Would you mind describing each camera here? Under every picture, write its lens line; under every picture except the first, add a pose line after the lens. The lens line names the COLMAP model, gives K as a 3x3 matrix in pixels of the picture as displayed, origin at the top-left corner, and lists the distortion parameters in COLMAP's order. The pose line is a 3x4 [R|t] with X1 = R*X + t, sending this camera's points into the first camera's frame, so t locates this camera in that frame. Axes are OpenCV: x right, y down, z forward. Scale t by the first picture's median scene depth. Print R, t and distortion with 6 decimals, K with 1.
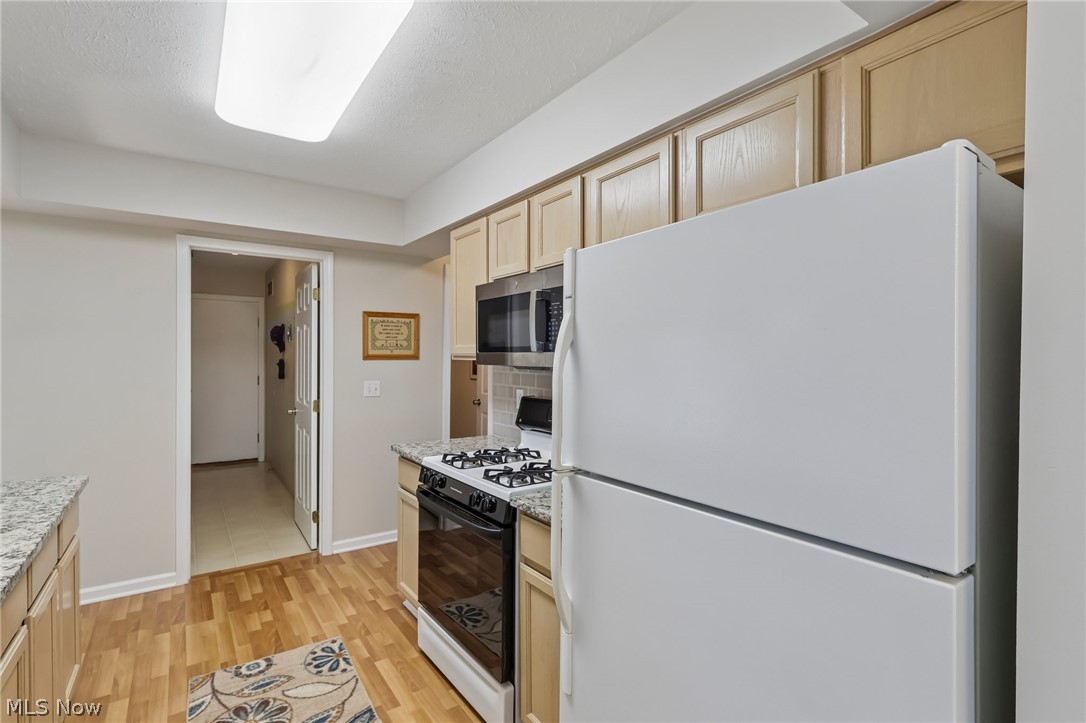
lens RADIAL K [[515.0, 0, 540.5], [0, 515.0, 361.3], [0, 0, 1]] dist [-0.001779, 0.000077]
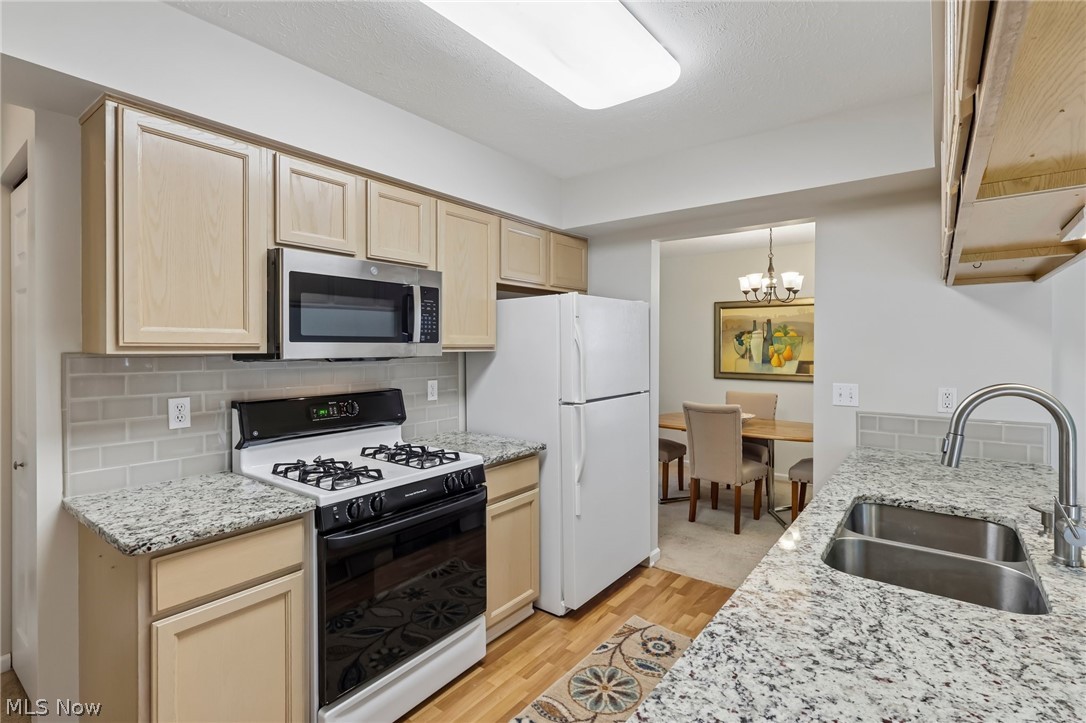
lens RADIAL K [[515.4, 0, 544.6], [0, 515.4, 350.8], [0, 0, 1]] dist [-0.000305, 0.000227]
pose [[-0.300784, -0.011111, 0.953628, -0.891088], [0.005140, 0.999899, 0.013272, -0.012006], [-0.953678, 0.008893, -0.300696, 0.849597]]
